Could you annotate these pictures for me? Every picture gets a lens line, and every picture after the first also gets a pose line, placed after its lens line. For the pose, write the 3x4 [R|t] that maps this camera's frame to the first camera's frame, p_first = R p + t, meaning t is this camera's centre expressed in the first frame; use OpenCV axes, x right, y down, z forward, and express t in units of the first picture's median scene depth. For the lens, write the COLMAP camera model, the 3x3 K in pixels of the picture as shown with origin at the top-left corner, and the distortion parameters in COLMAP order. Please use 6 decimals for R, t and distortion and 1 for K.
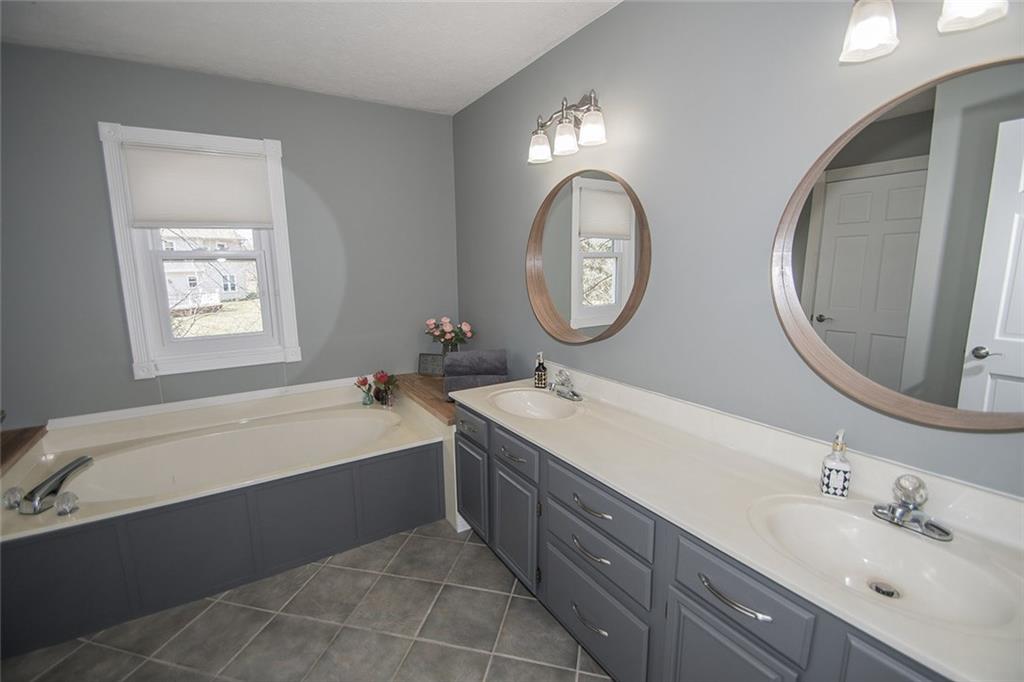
lens RADIAL K [[448.3, 0, 509.5], [0, 448.3, 344.5], [0, 0, 1]] dist [-0.001909, -0.003696]
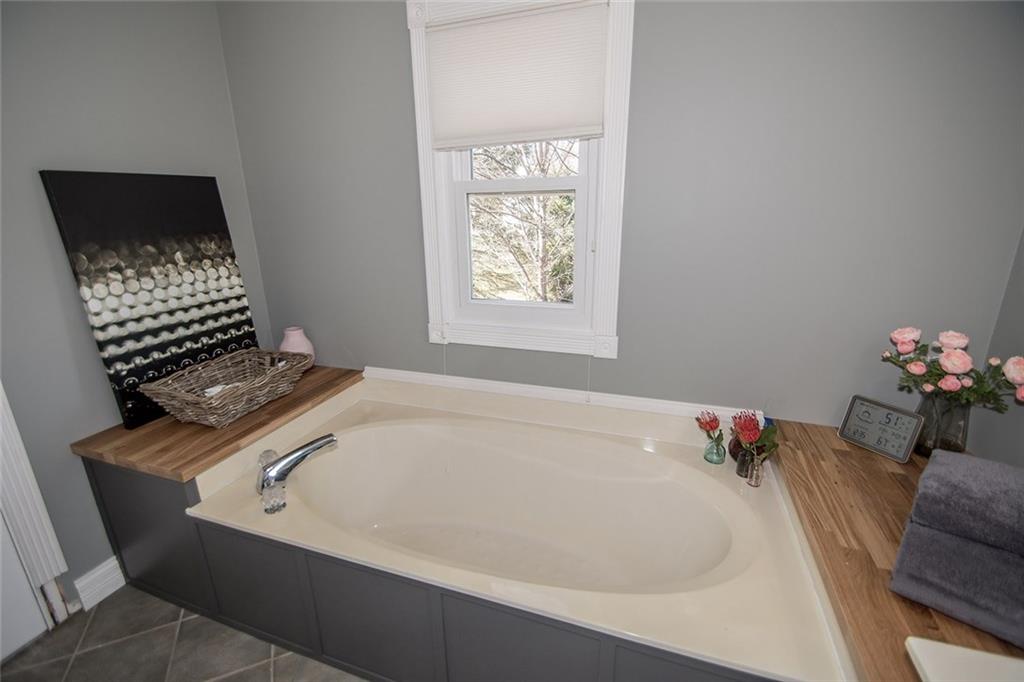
lens RADIAL K [[448.3, 0, 504.4], [0, 448.3, 339.5], [0, 0, 1]] dist [-0.001909, -0.003696]
pose [[0.617295, 0.226796, -0.753333, -0.094444], [-0.130441, 0.973799, 0.186284, -0.080206], [0.775843, -0.016727, 0.630705, 0.459095]]
